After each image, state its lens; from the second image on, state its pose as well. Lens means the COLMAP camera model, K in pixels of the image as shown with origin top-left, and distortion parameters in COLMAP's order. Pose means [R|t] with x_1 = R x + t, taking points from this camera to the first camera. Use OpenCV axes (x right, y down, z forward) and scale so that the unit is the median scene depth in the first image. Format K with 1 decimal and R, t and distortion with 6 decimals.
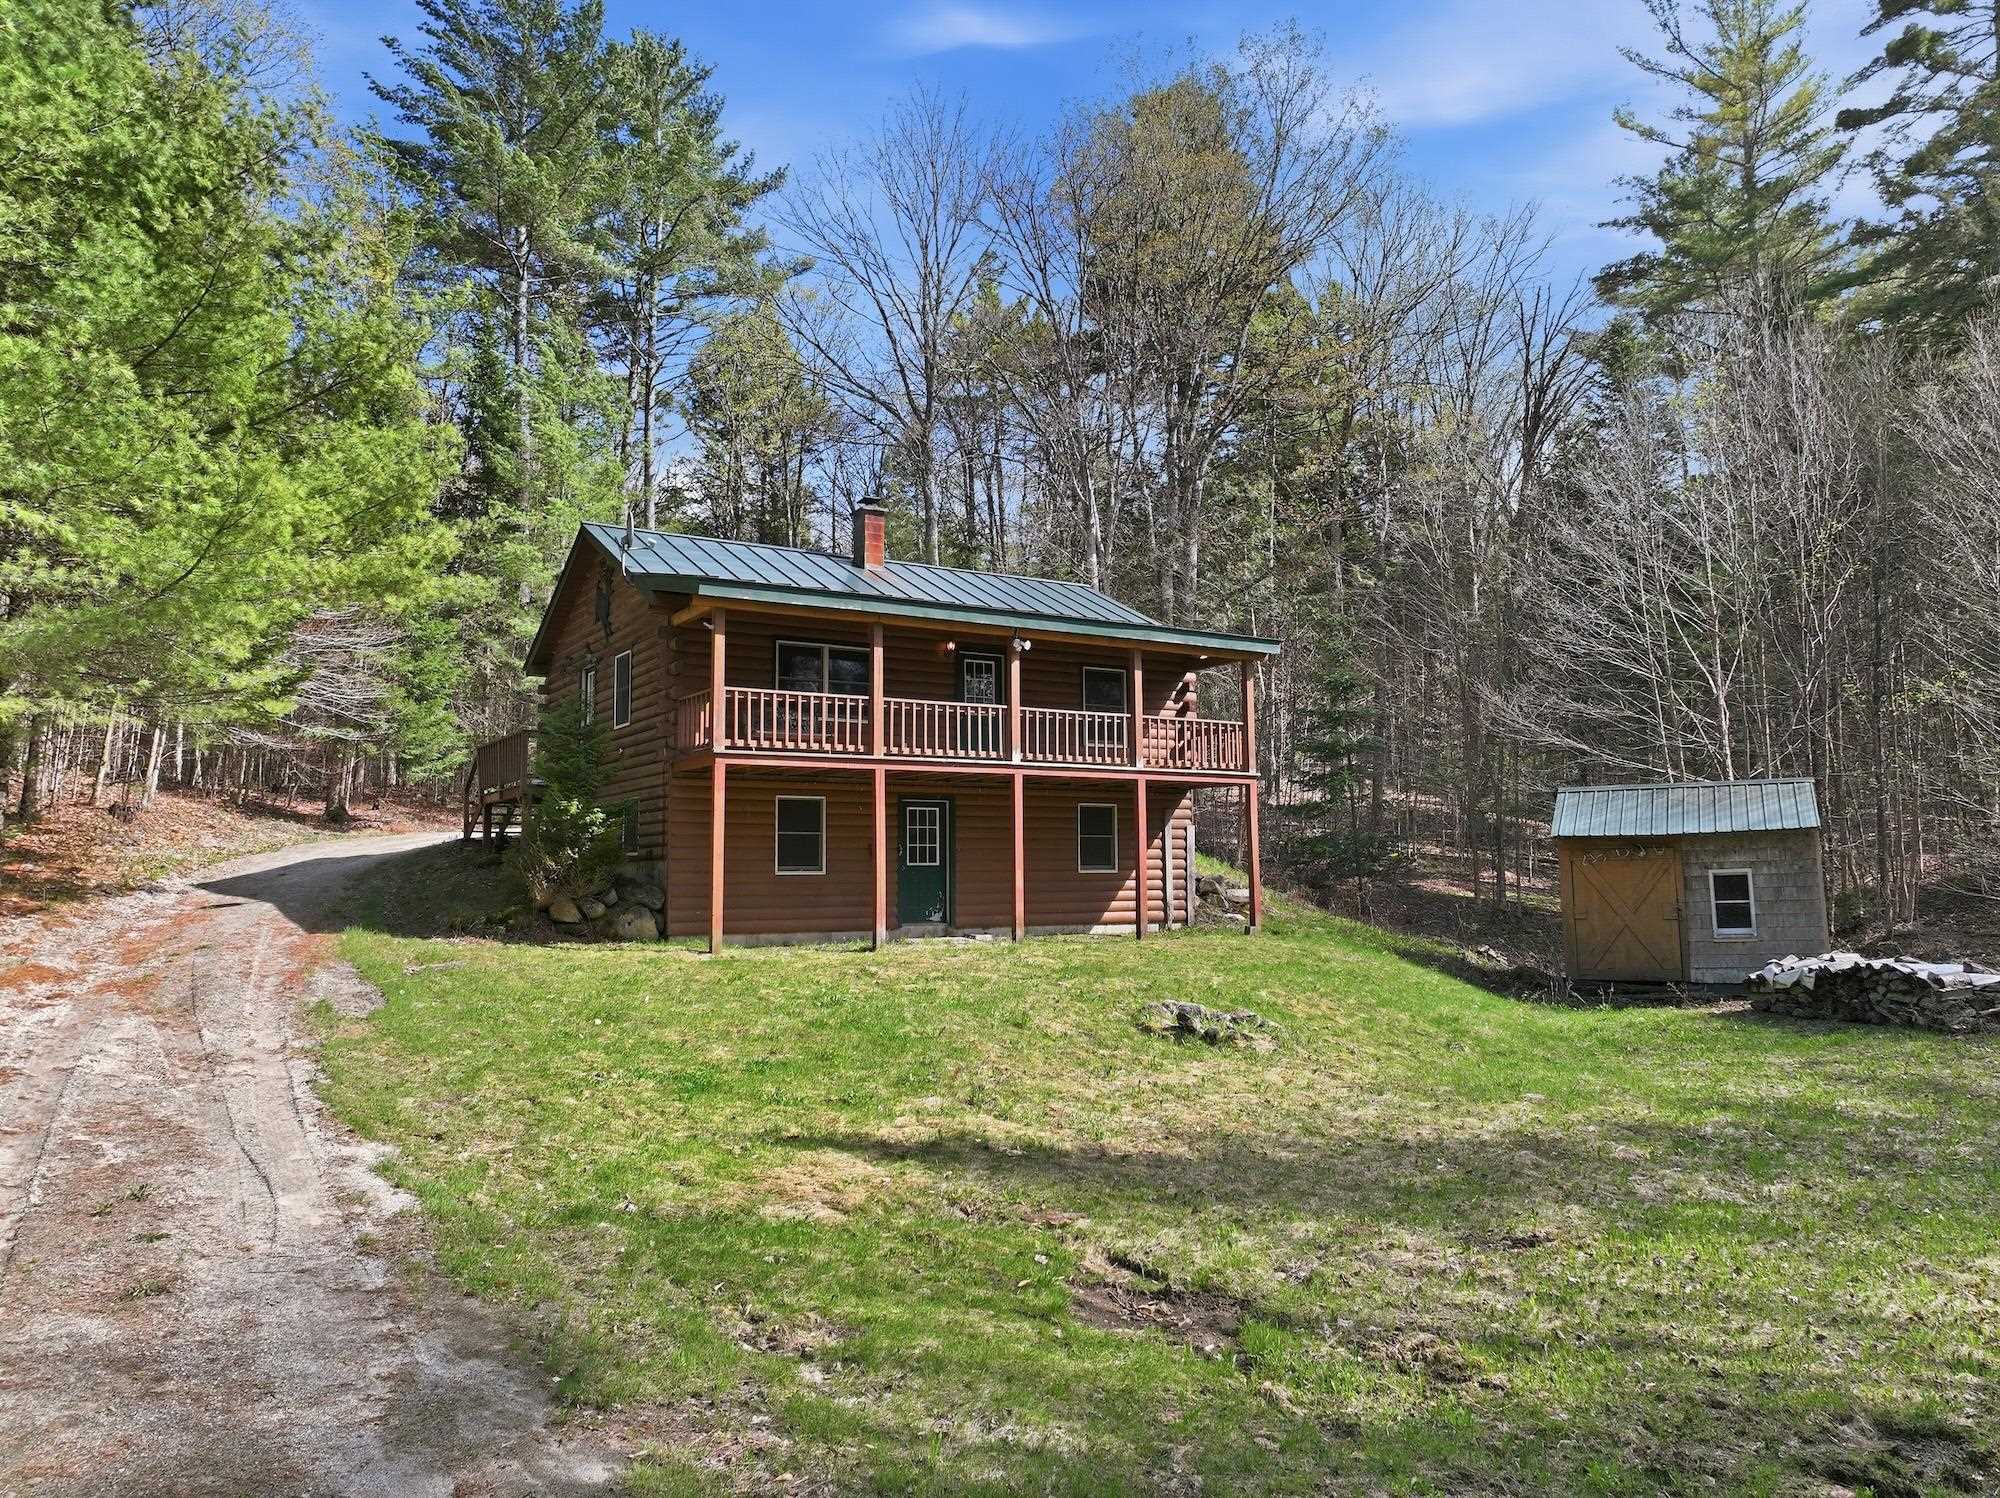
lens RADIAL K [[1415.4, 0, 988.7], [0, 1415.4, 742.0], [0, 0, 1]] dist [-0.005235, 0.019296]
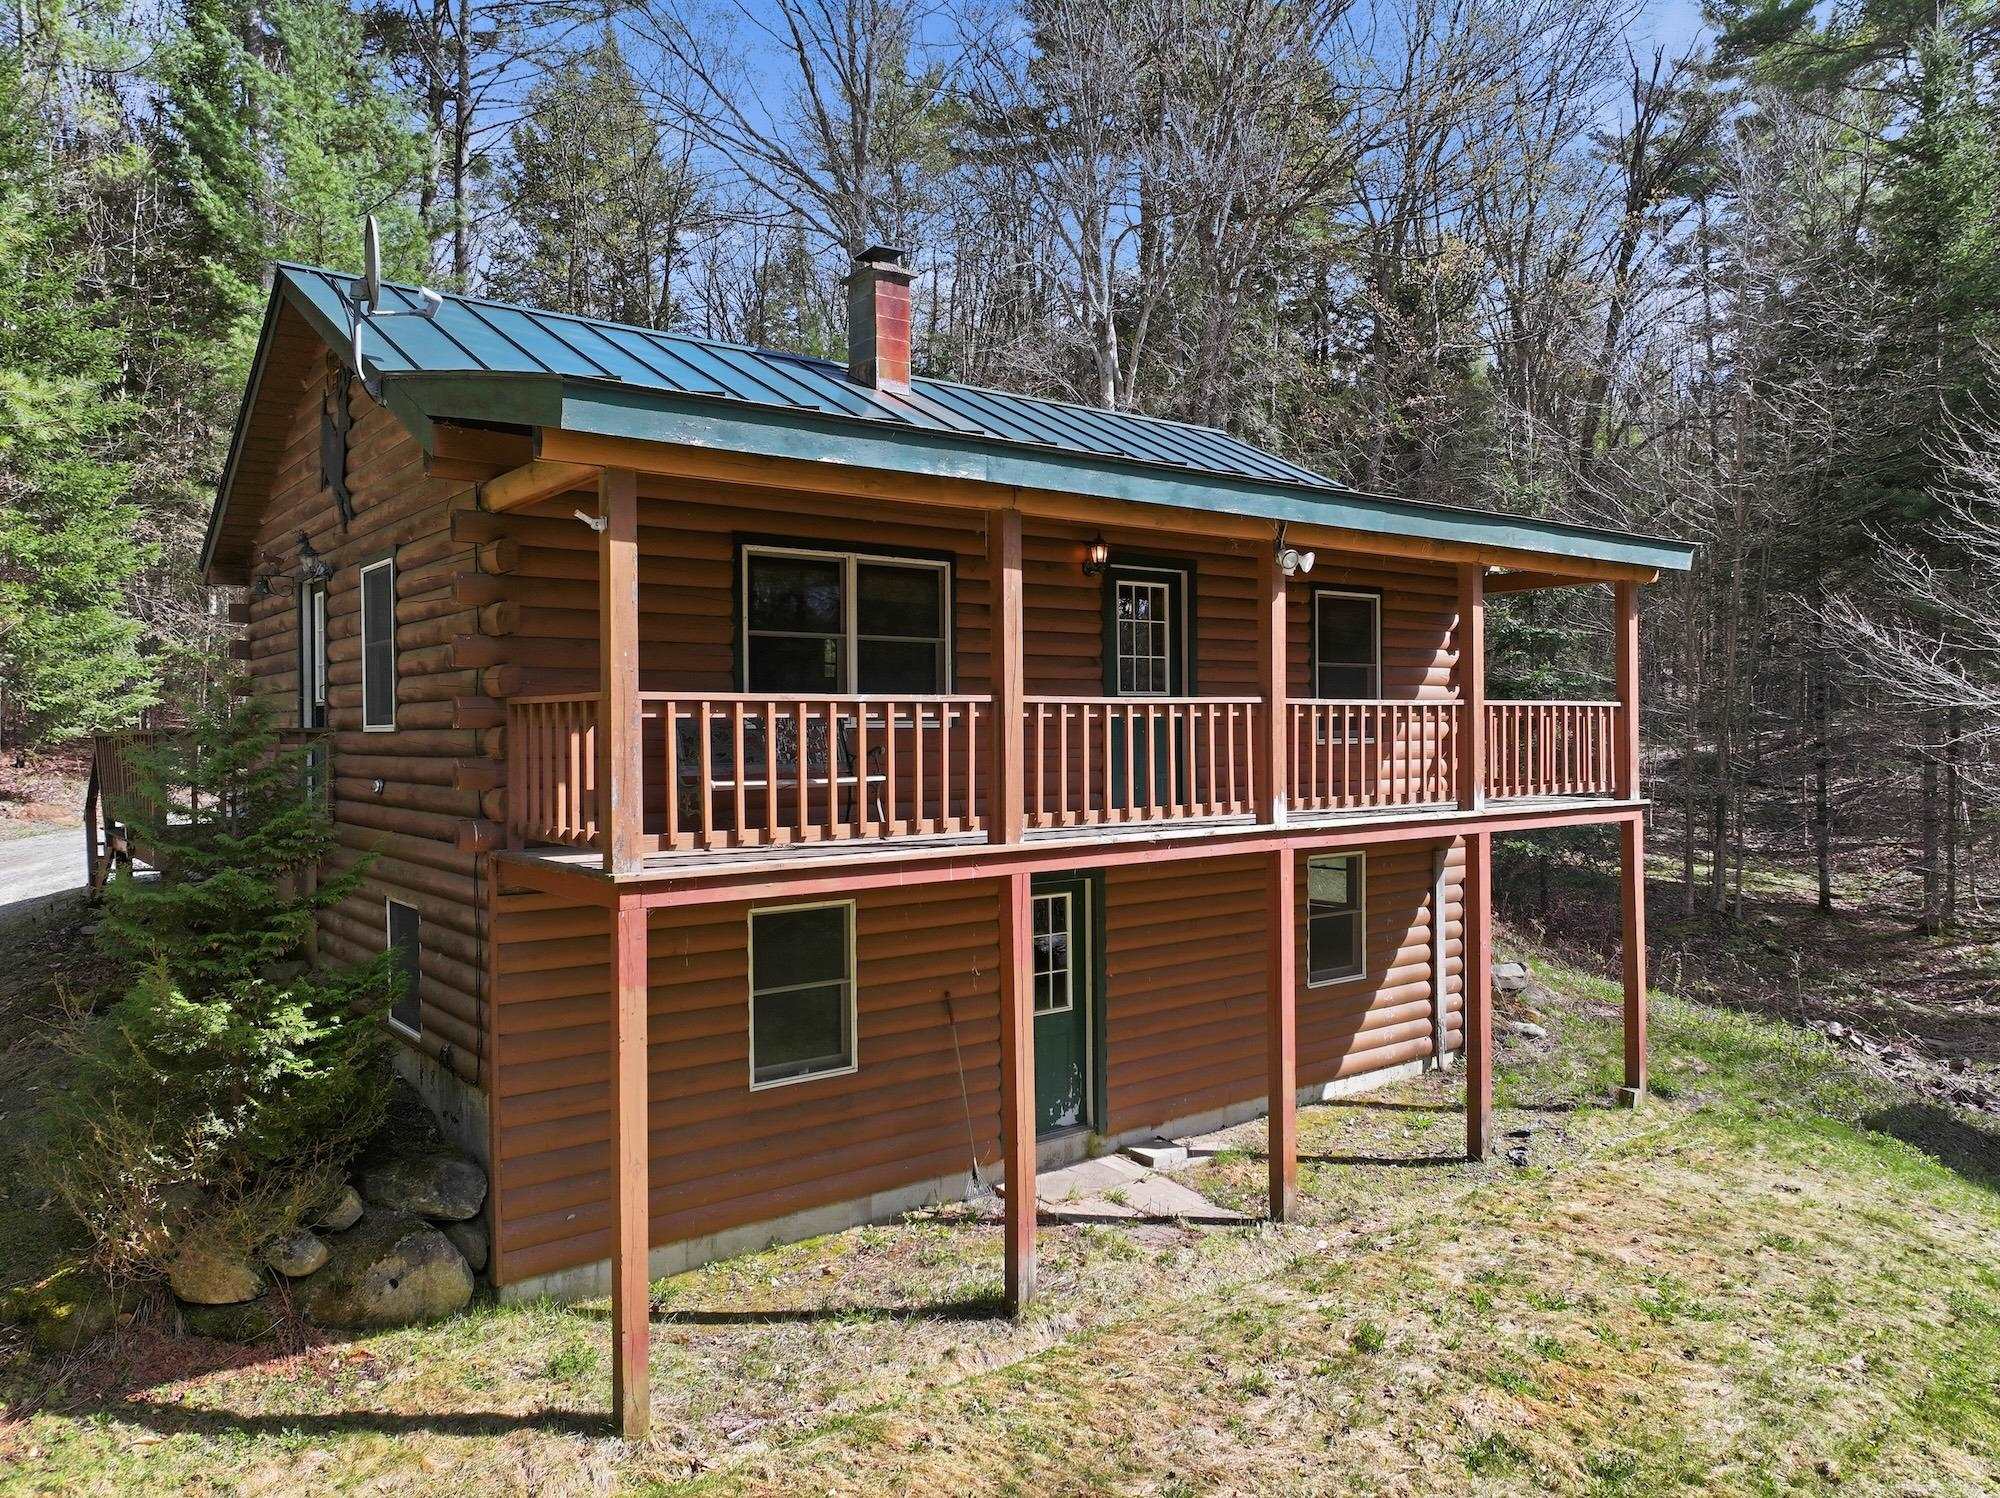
lens RADIAL K [[1415.4, 0, 998.6], [0, 1415.4, 739.7], [0, 0, 1]] dist [-0.005235, 0.019296]
pose [[0.993413, -0.002642, 0.114558, -0.121909], [-0.009201, 0.994667, 0.102727, -0.057605], [-0.114218, -0.103104, 0.988091, 0.561764]]
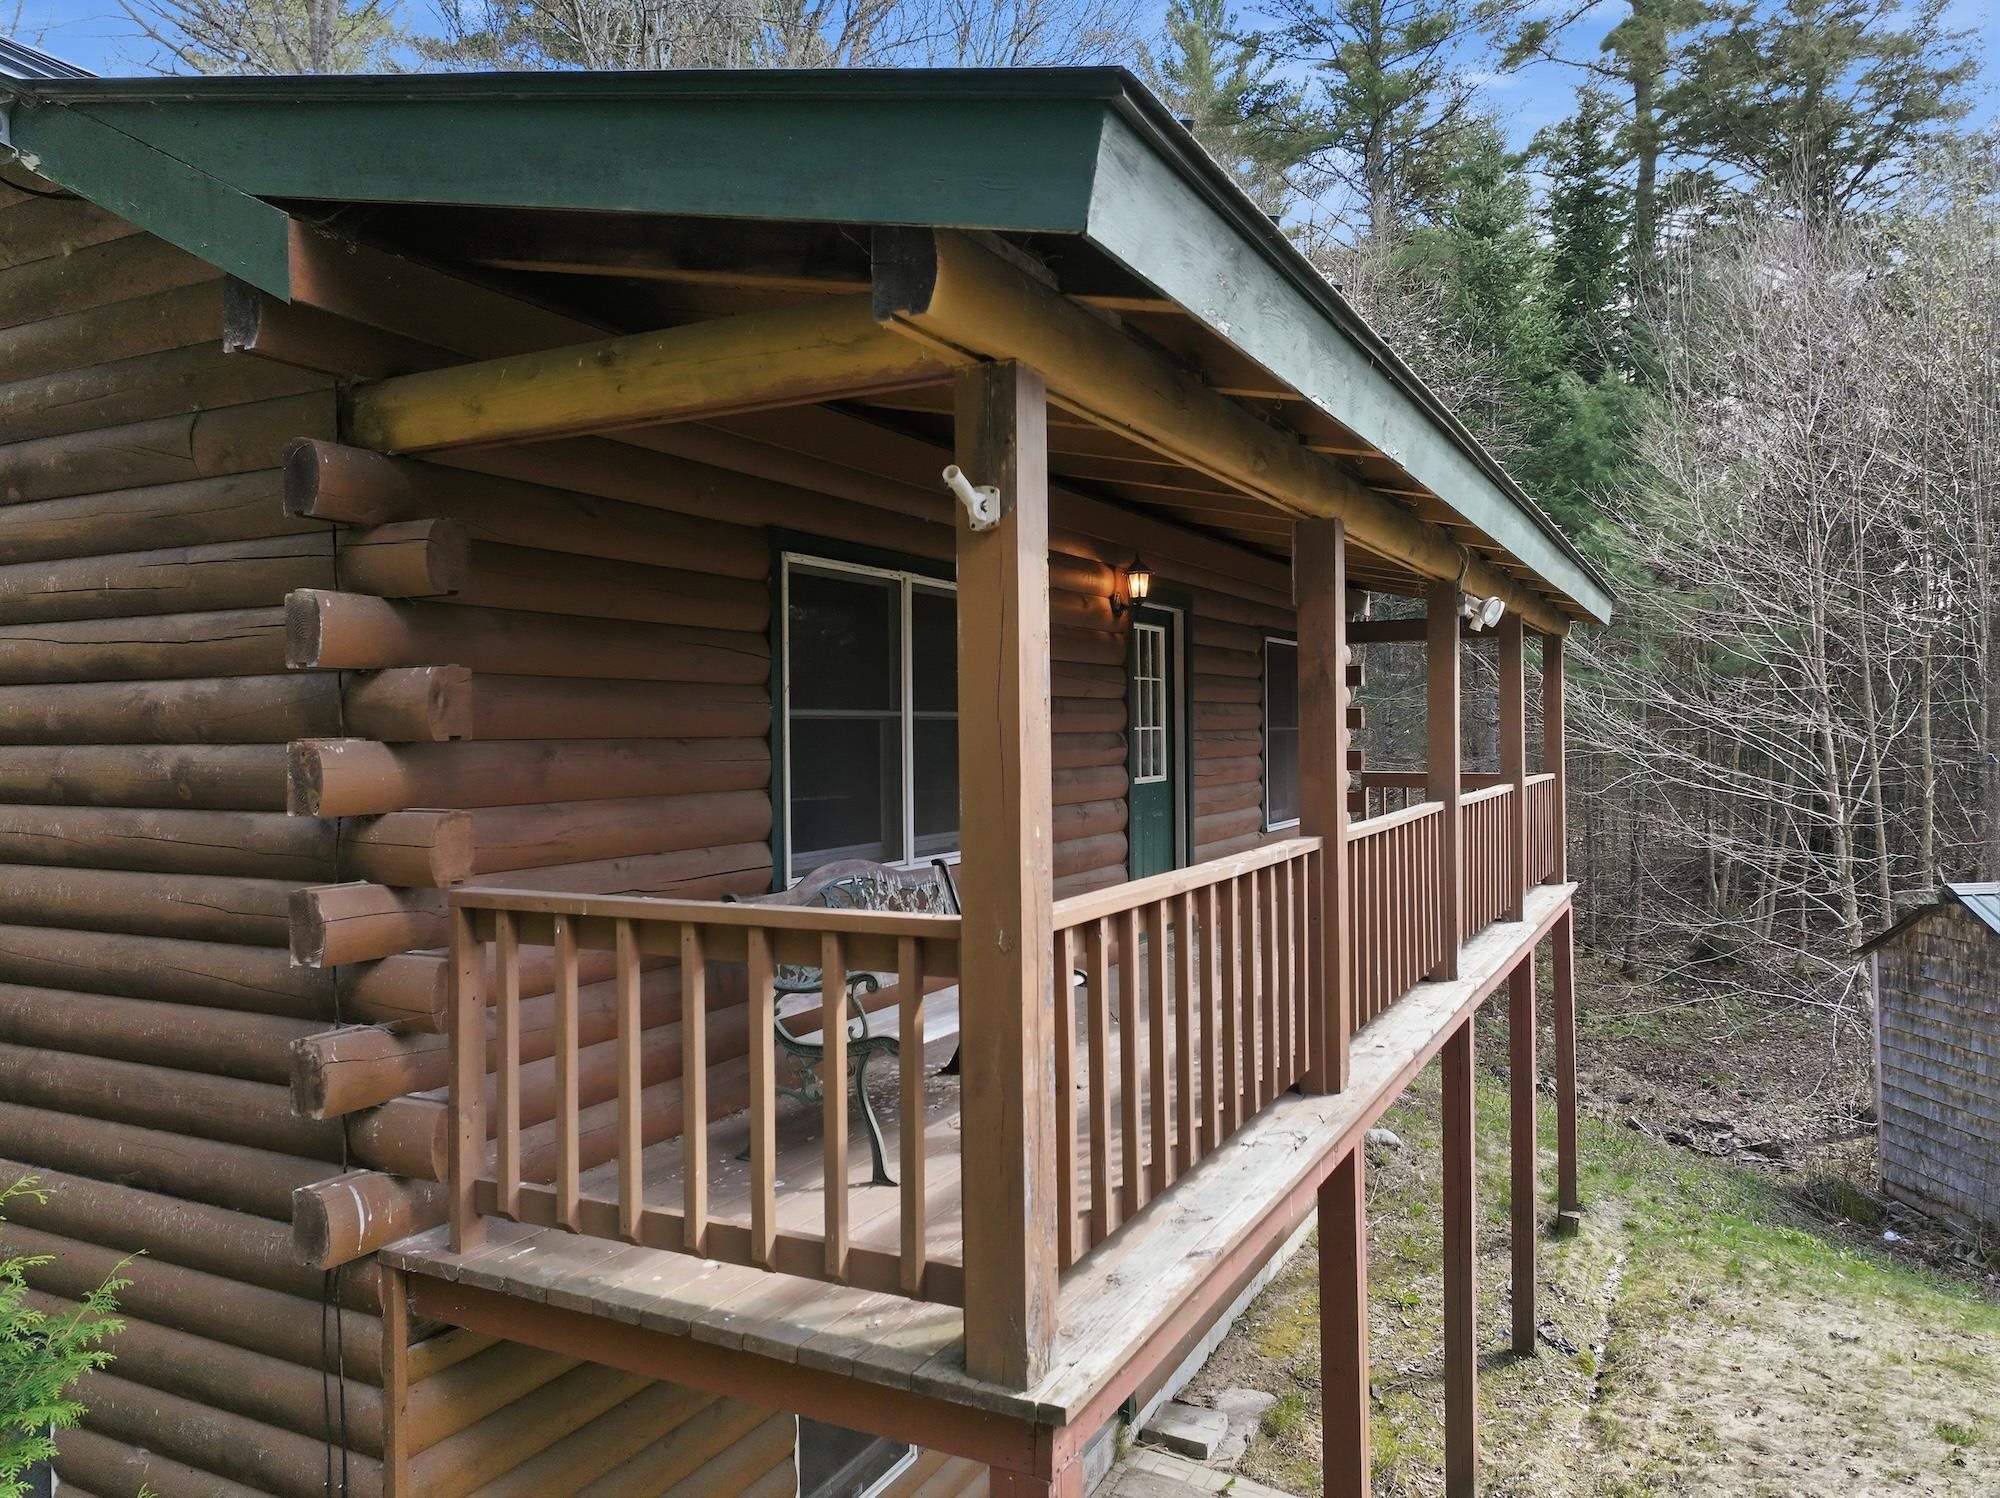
lens RADIAL K [[1415.4, 0, 994.8], [0, 1415.4, 735.6], [0, 0, 1]] dist [-0.005235, 0.019296]
pose [[0.851595, -0.004905, 0.524177, -0.240787], [-0.045434, 0.995502, 0.083130, -0.062403], [-0.522227, -0.094609, 0.847542, 0.783007]]
